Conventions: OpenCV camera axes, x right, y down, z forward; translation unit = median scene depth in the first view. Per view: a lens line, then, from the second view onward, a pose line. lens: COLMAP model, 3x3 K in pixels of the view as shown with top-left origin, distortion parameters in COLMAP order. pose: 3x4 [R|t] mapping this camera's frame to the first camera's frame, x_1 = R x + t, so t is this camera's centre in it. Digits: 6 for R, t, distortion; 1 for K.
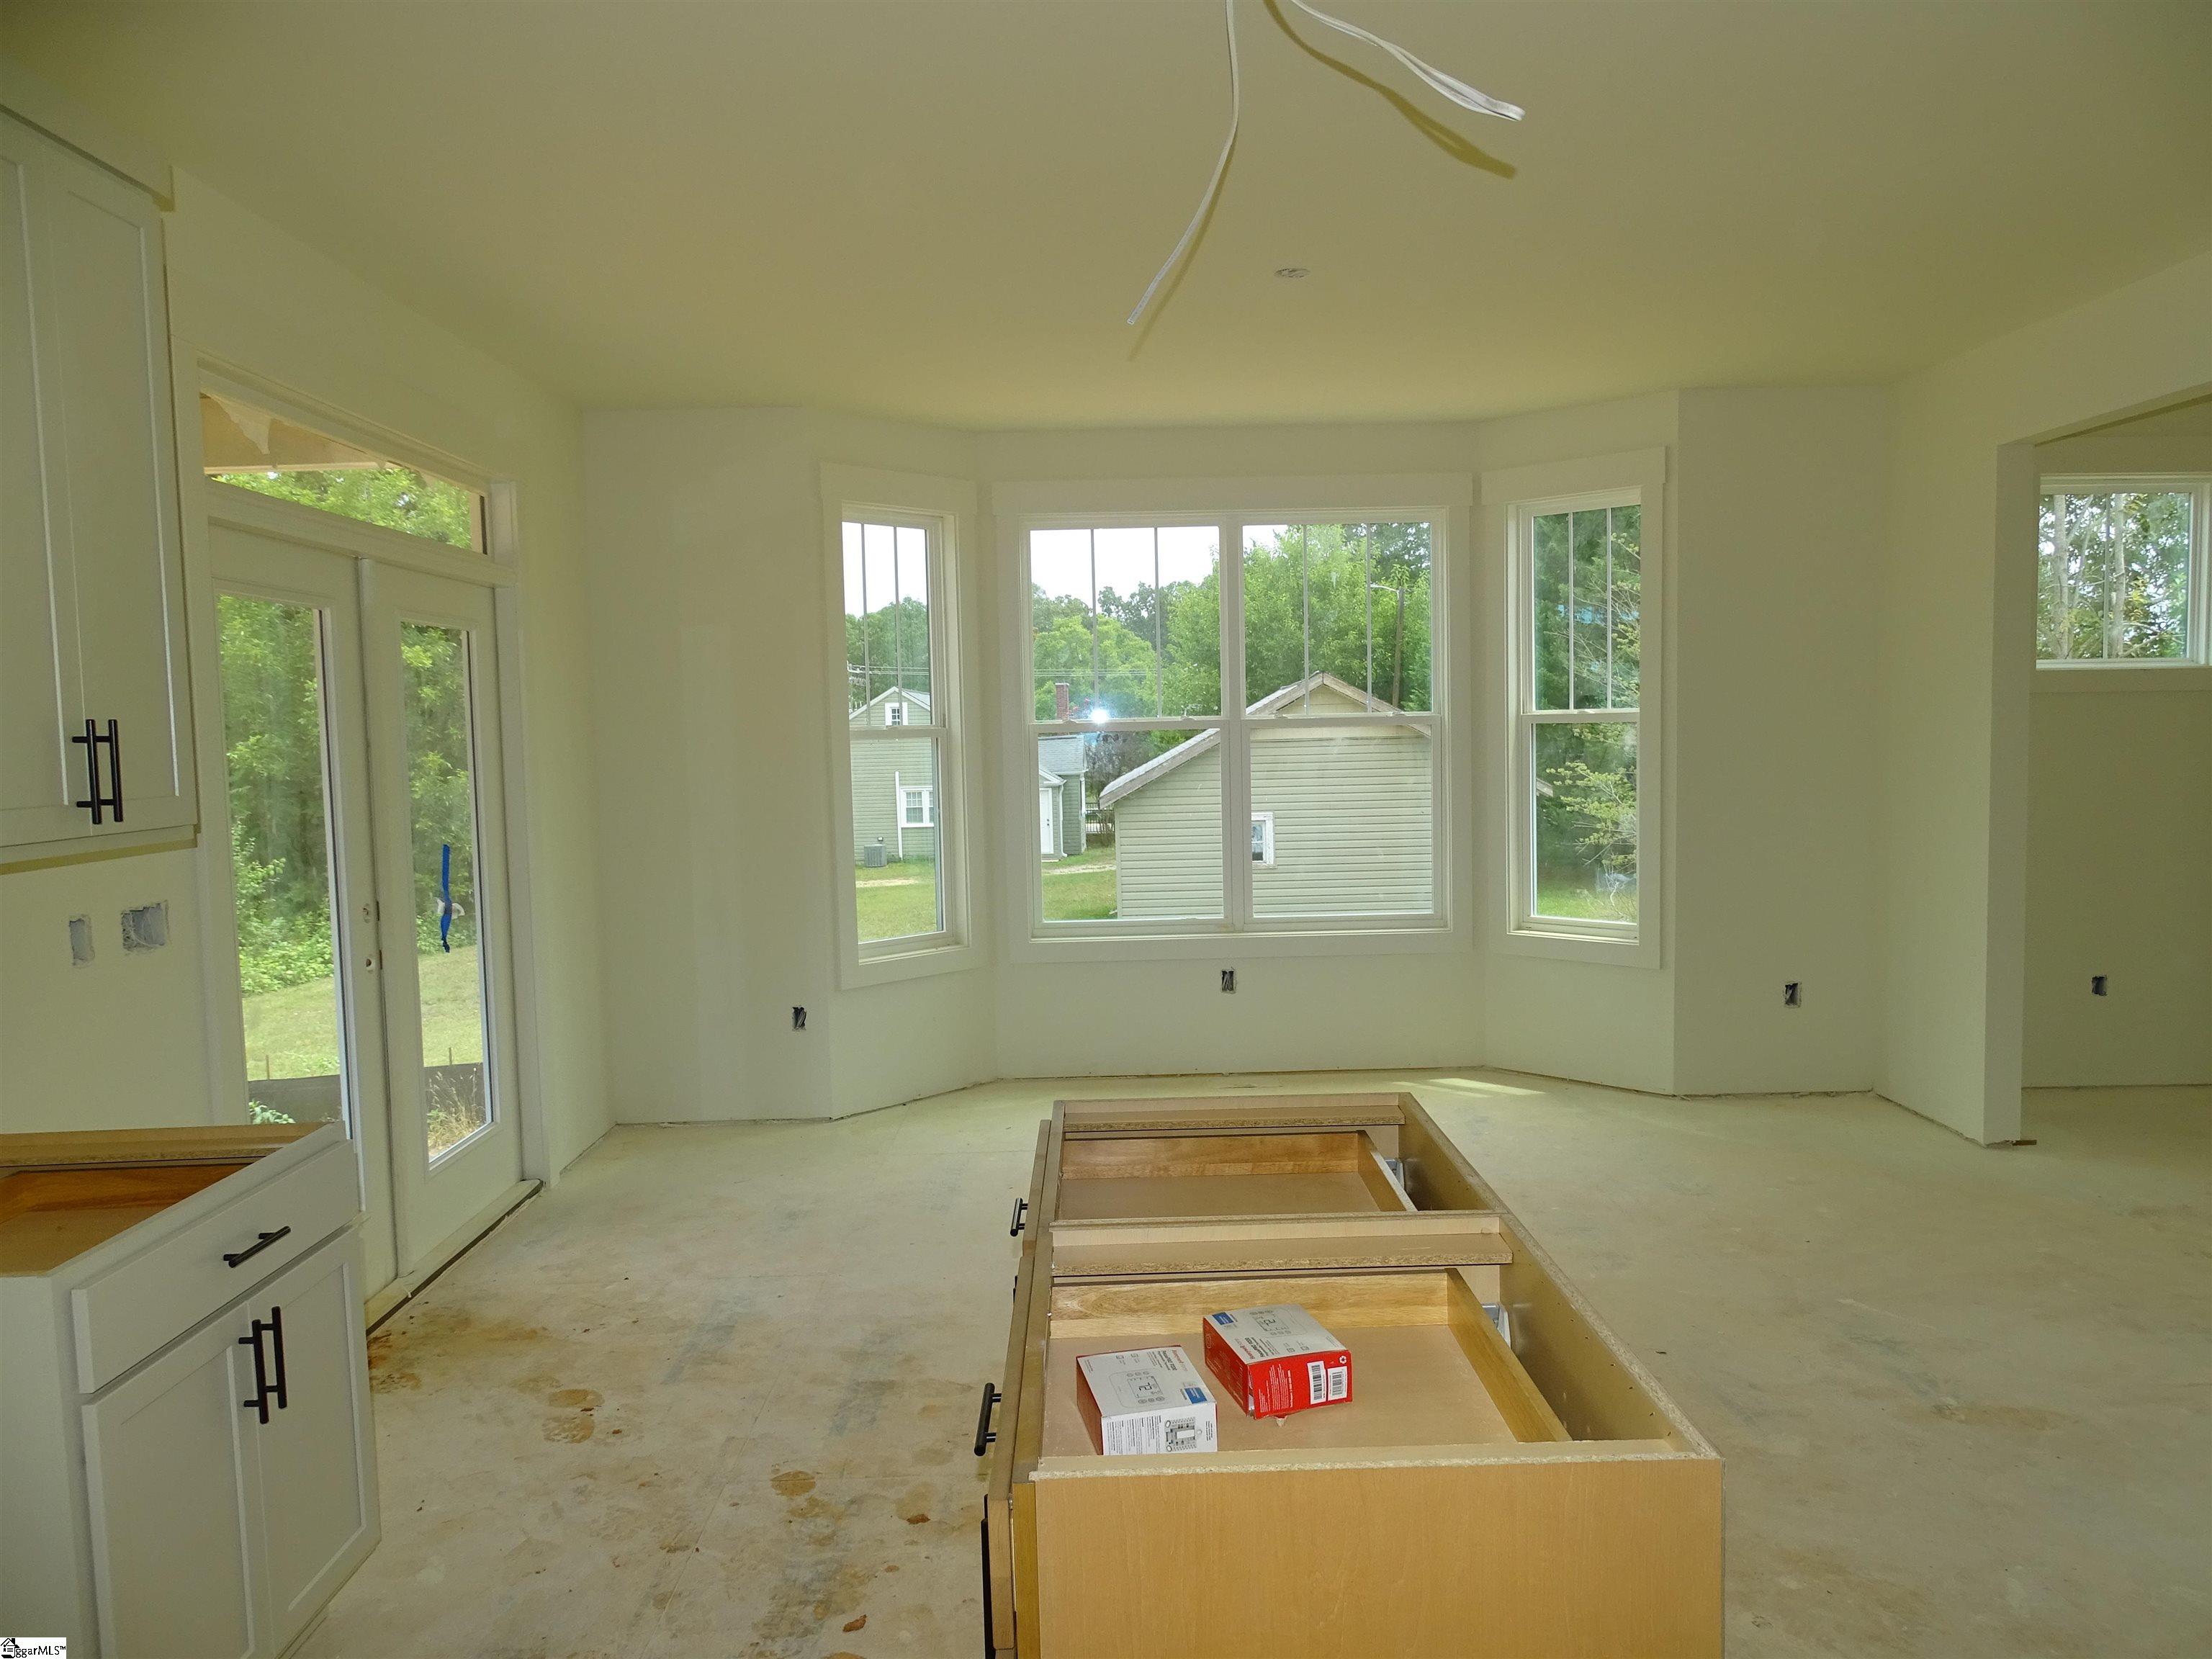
lens RADIAL K [[1575.1, 0, 1106.0], [0, 1575.1, 829.5], [0, 0, 1]] dist [-0.003044, 0.003141]
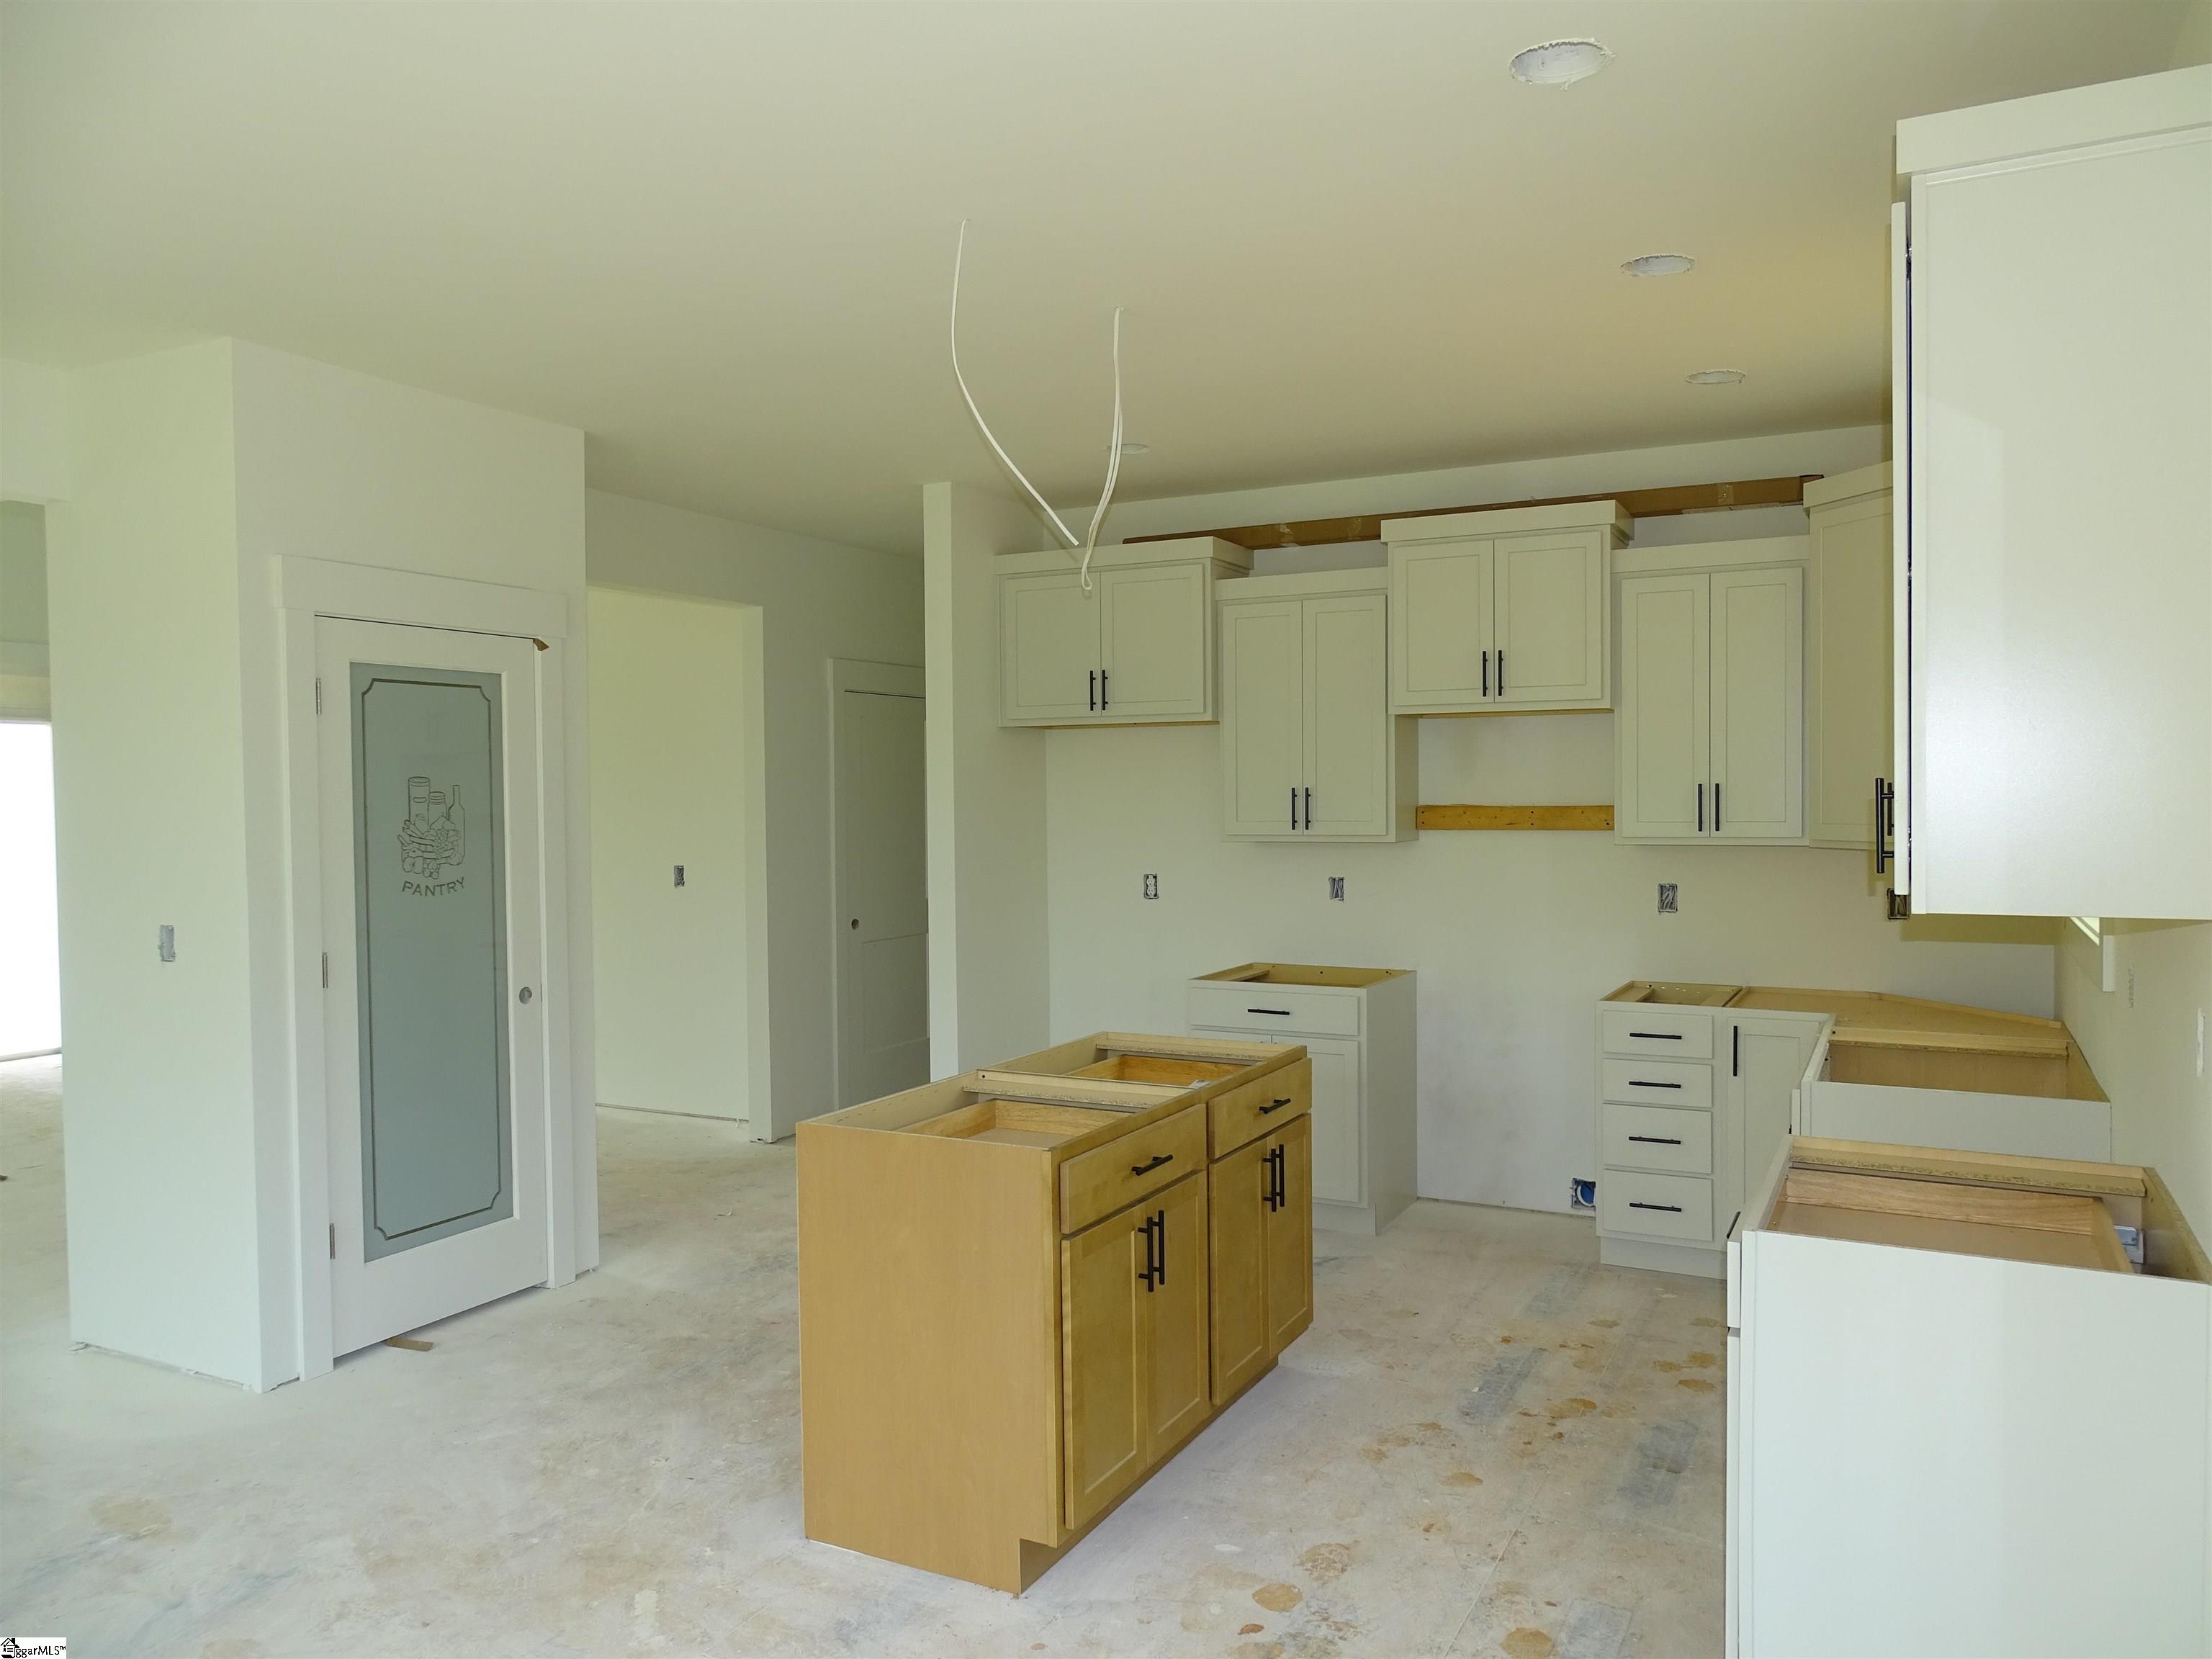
lens RADIAL K [[1585.0, 0, 1115.2], [0, 1585.0, 828.9], [0, 0, 1]] dist [0.001734, 0.004459]
pose [[-0.881625, 0.018386, 0.471592, -0.477581], [0.059733, 0.995552, 0.072856, -0.104736], [-0.468155, 0.092401, -0.878802, 1.547175]]
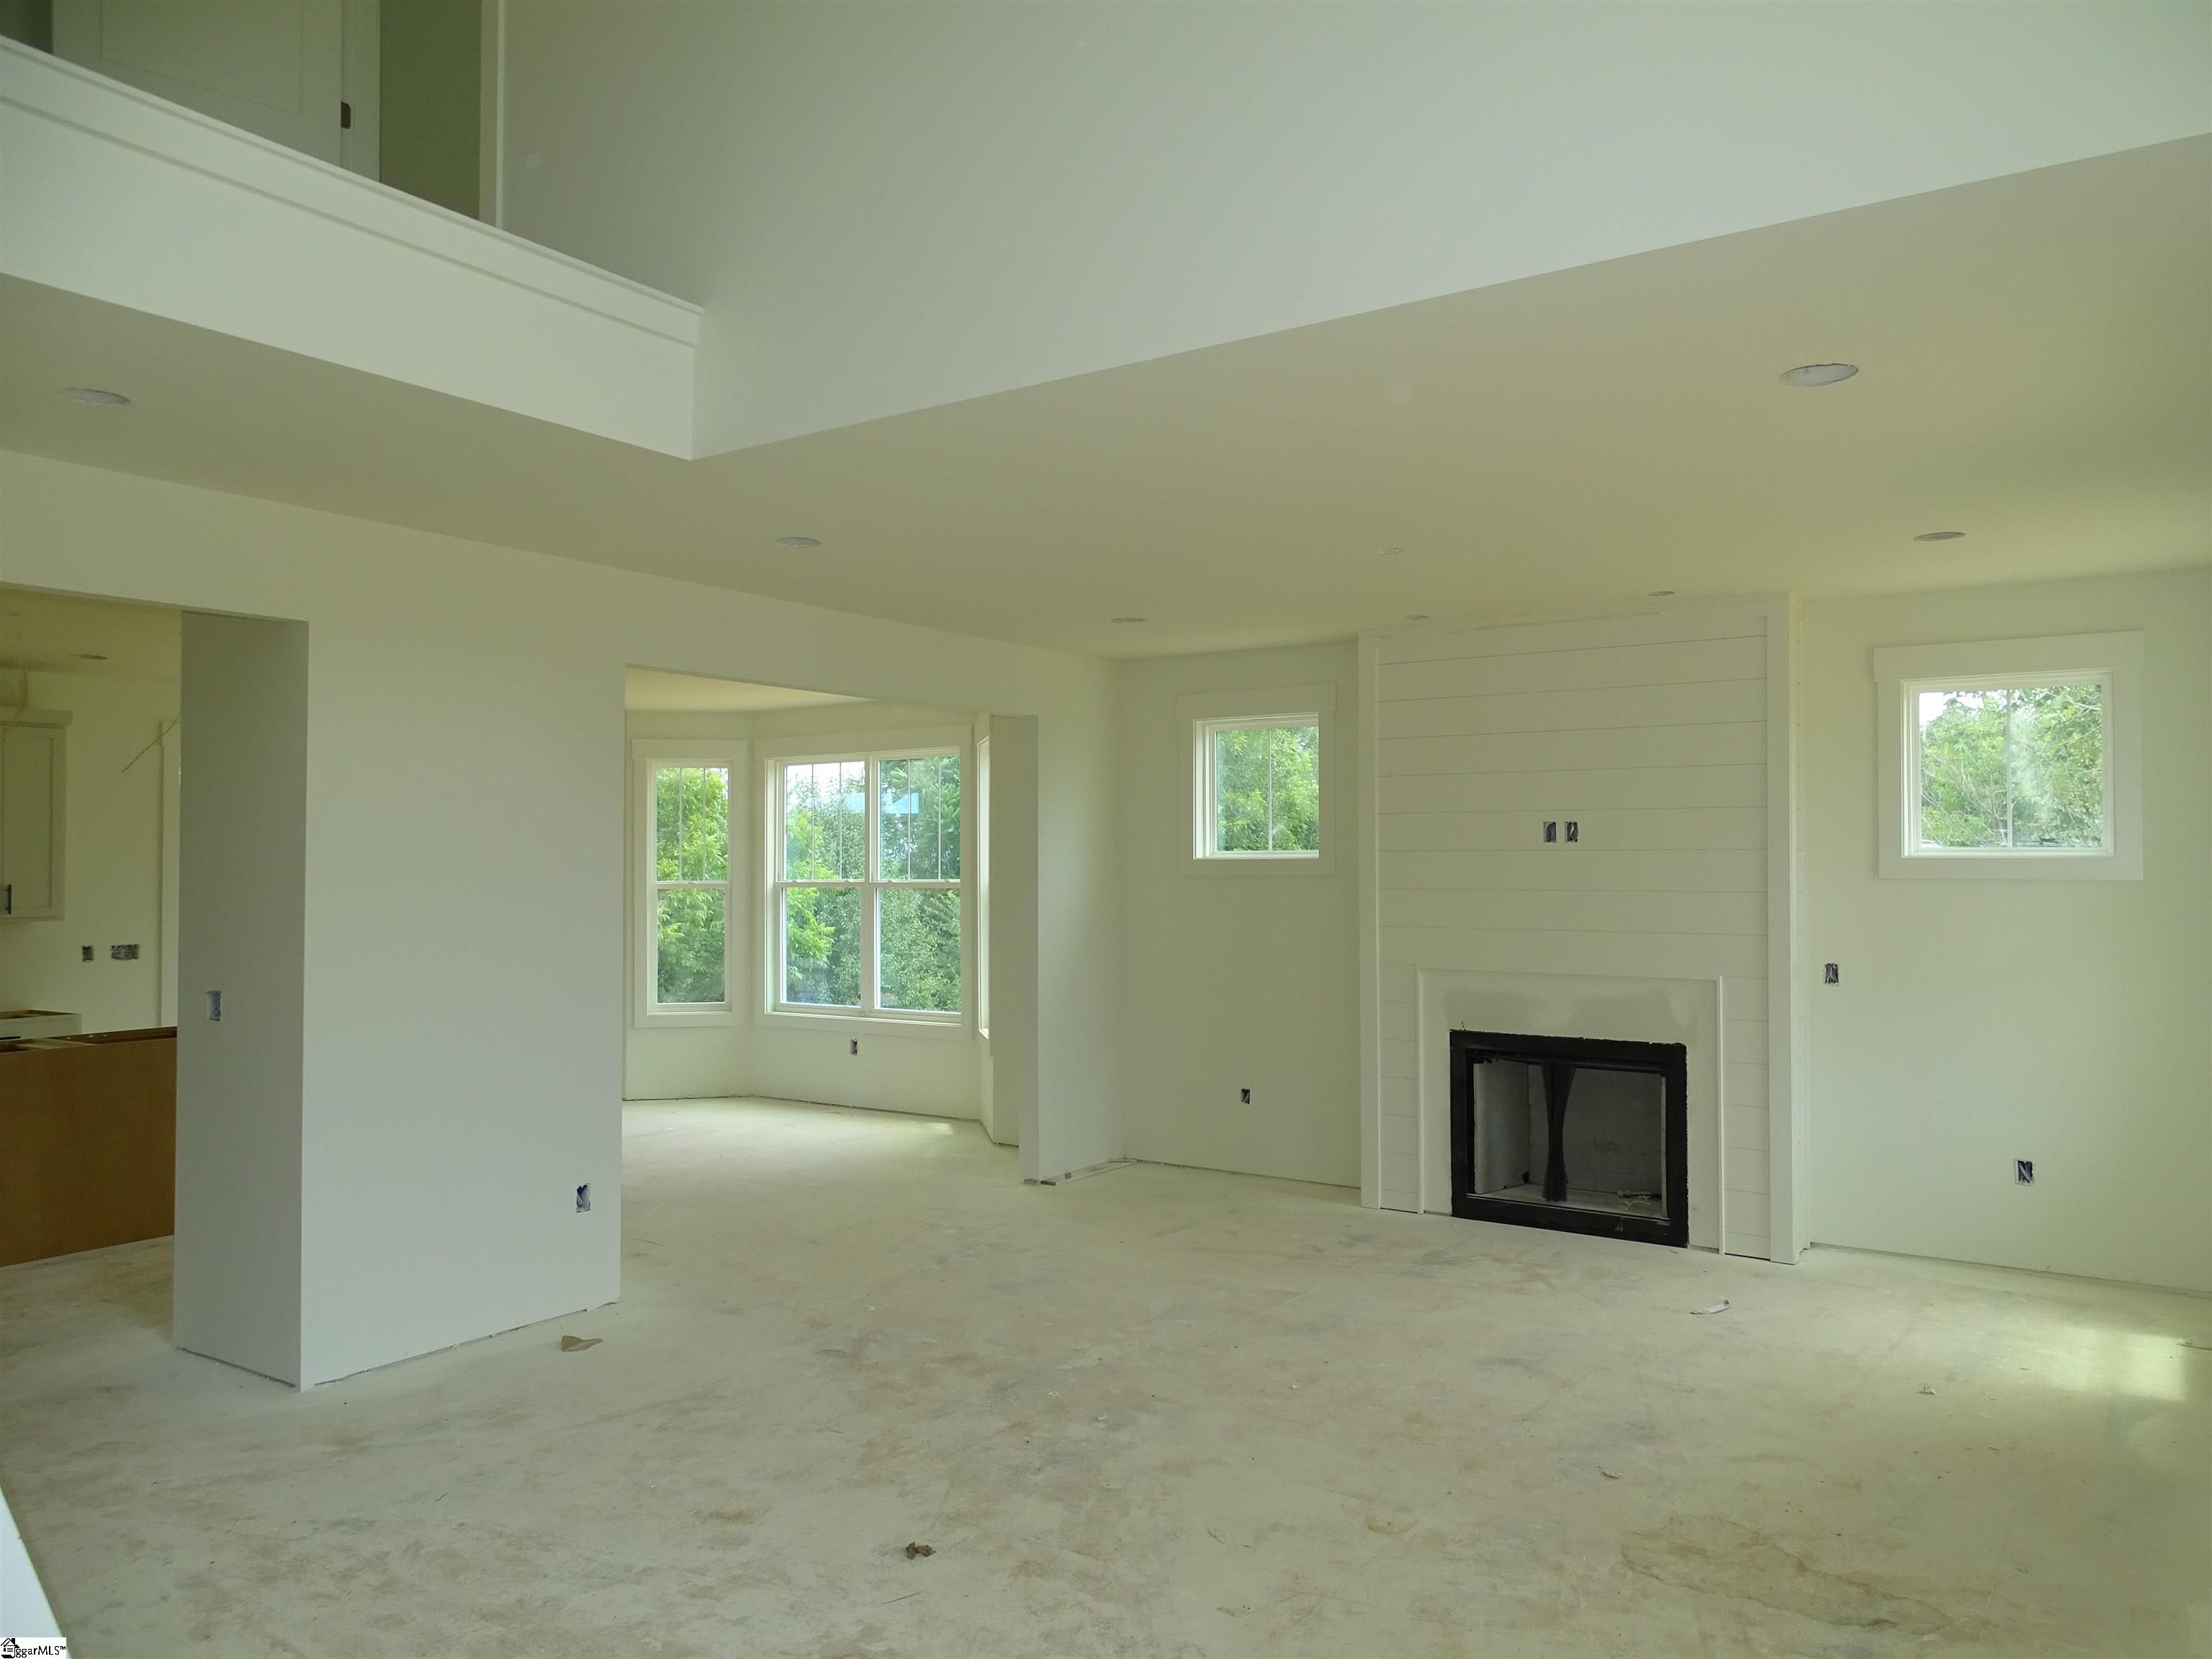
lens RADIAL K [[1556.4, 0, 1092.4], [0, 1556.4, 830.0], [0, 0, 1]] dist [-0.008099, 0.010547]
pose [[0.812988, 0.002513, -0.582275, 2.343539], [-0.054035, 0.996001, -0.071146, -0.044697], [0.579767, 0.089305, 0.809873, -0.282046]]
